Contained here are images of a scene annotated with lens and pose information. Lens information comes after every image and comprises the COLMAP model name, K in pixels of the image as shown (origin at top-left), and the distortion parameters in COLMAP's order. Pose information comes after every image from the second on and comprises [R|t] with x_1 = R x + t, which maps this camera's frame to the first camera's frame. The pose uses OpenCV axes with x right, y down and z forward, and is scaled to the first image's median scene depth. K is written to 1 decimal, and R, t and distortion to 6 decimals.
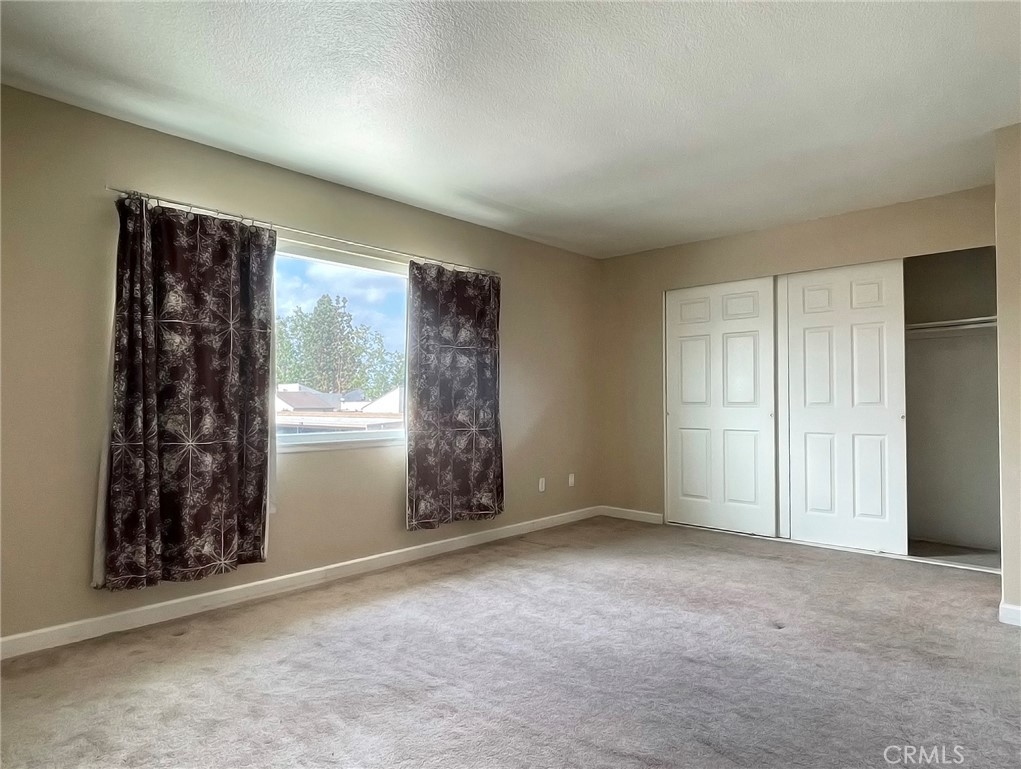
lens RADIAL K [[596.4, 0, 510.6], [0, 596.4, 382.0], [0, 0, 1]] dist [0.002797, 0.001050]
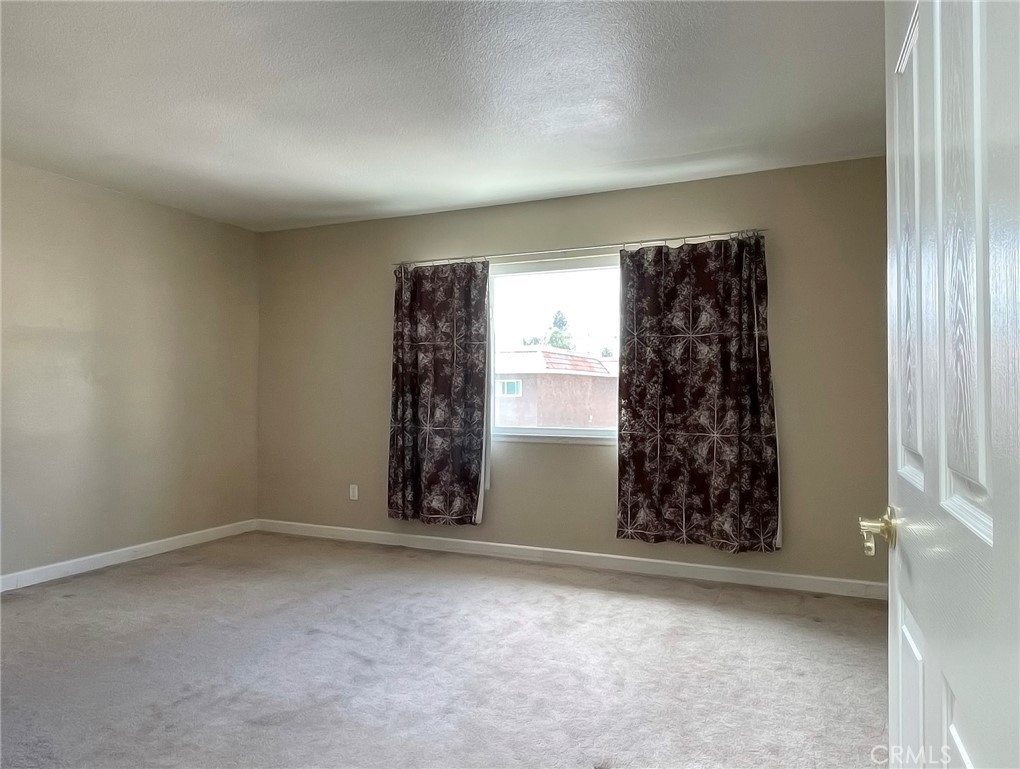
lens RADIAL K [[497.2, 0, 510.1], [0, 497.2, 390.6], [0, 0, 1]] dist [0.003691, 0.000113]
pose [[0.418126, -0.010355, -0.908330, 0.571942], [0.022611, 0.999744, -0.000989, 0.017764], [0.908107, -0.020124, 0.418253, 0.620674]]
